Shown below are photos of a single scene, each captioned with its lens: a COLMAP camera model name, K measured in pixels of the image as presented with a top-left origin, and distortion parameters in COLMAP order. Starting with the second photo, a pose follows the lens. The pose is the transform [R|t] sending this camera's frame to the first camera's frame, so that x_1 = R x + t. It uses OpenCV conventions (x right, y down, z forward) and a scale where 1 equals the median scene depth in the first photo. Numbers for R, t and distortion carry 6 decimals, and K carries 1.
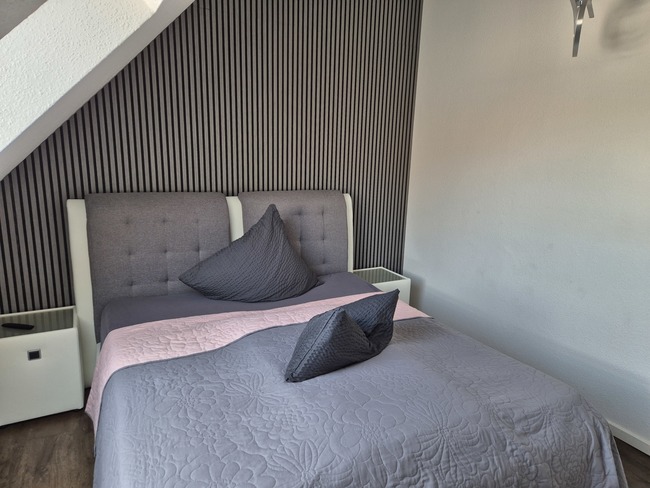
lens RADIAL K [[418.8, 0, 324.2], [0, 418.8, 243.2], [0, 0, 1]] dist [0.036862, -0.000005]
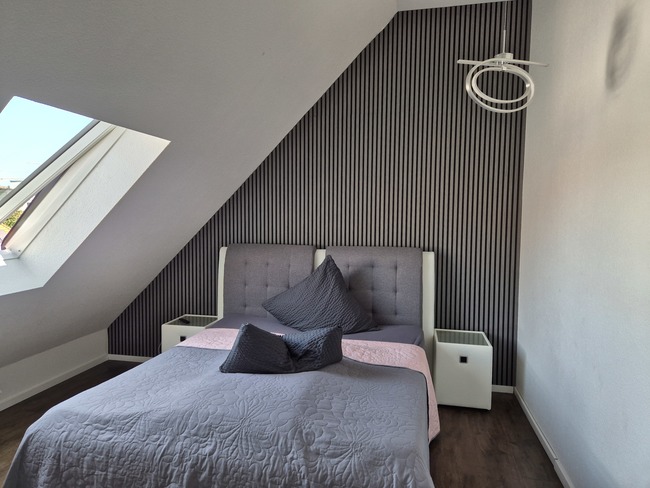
lens RADIAL K [[418.8, 0, 322.9], [0, 418.8, 242.3], [0, 0, 1]] dist [0.036862, -0.000005]
pose [[0.792489, 0.033587, -0.608960, 0.603944], [-0.115798, 0.988606, -0.096171, -0.010414], [0.598792, 0.146731, 0.787349, 0.000407]]
